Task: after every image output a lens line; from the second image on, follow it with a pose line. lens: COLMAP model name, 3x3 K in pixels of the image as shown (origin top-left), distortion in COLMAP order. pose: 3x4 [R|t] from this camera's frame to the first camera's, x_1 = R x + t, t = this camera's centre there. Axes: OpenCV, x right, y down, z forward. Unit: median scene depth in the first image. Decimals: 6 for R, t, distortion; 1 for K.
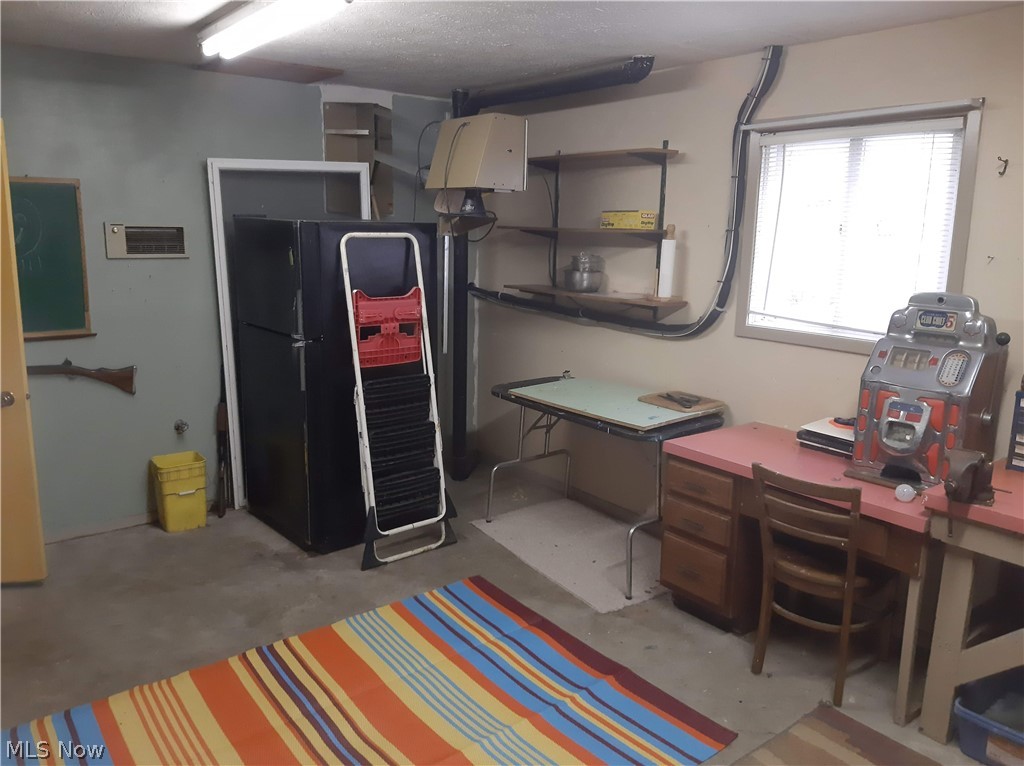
lens RADIAL K [[784.4, 0, 510.9], [0, 784.4, 380.0], [0, 0, 1]] dist [0.058305, -0.118262]
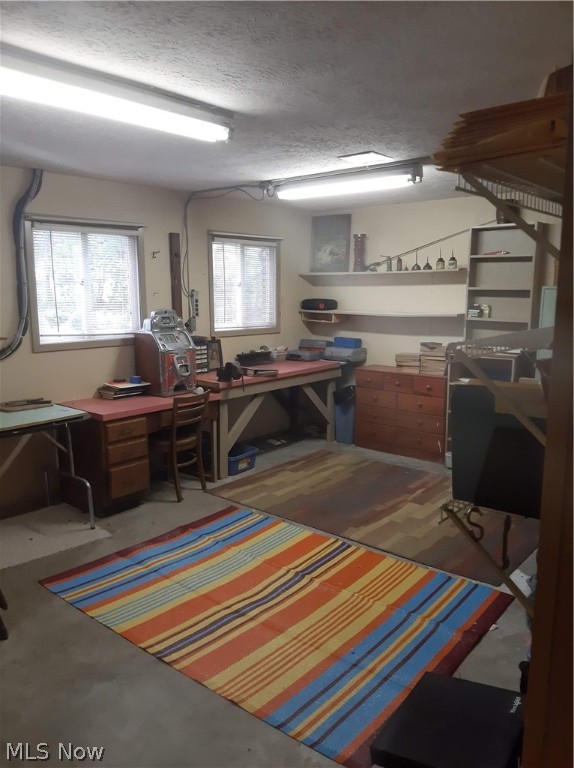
lens RADIAL K [[588.3, 0, 286.9], [0, 588.3, 386.6], [0, 0, 1]] dist [0.058305, -0.118262]
pose [[-0.197141, -0.183288, 0.963089, -1.057708], [0.185821, 0.957575, 0.220276, -0.177694], [-0.962604, 0.222388, -0.154718, 0.833249]]
